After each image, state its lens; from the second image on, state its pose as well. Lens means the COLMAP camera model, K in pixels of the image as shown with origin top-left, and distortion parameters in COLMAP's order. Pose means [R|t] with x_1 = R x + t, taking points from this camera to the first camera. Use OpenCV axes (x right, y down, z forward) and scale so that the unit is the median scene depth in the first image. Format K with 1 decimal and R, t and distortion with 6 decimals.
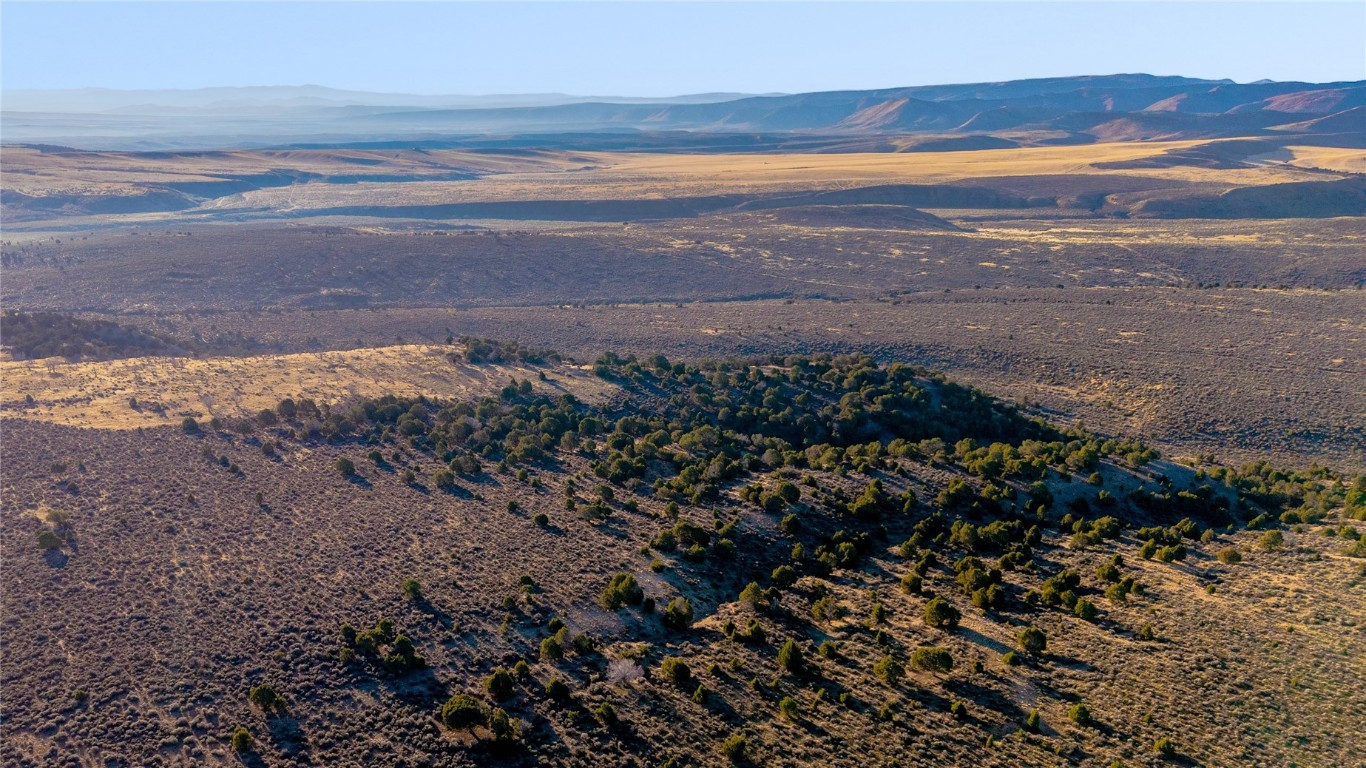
lens RADIAL K [[946.7, 0, 685.5], [0, 946.7, 391.6], [0, 0, 1]] dist [0.002293, 0.036769]
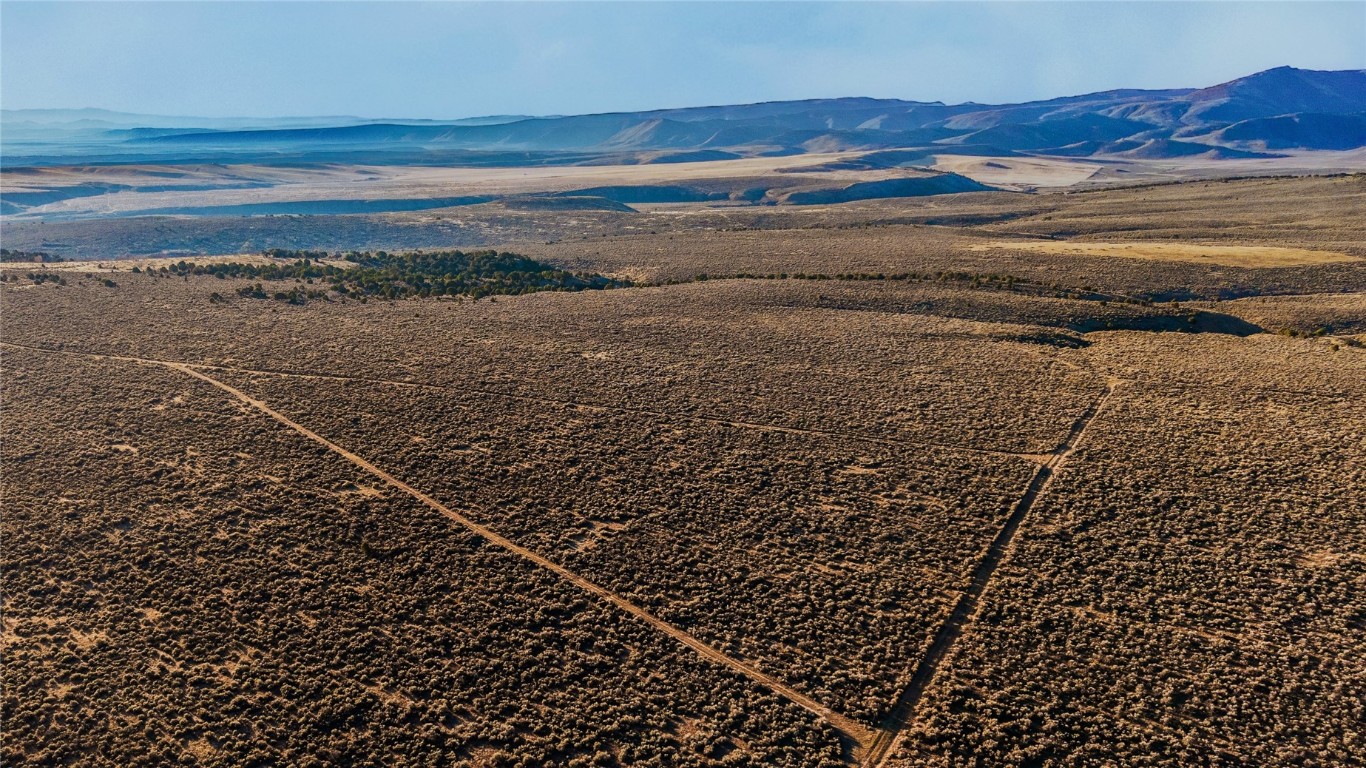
lens RADIAL K [[935.2, 0, 683.0], [0, 935.2, 384.0], [0, 0, 1]] dist [0.077943, -0.077899]
pose [[0.981260, -0.059329, 0.183329, 0.049577], [0.064072, 0.997744, -0.020053, 0.073341], [-0.181726, 0.031424, 0.982847, -0.241034]]
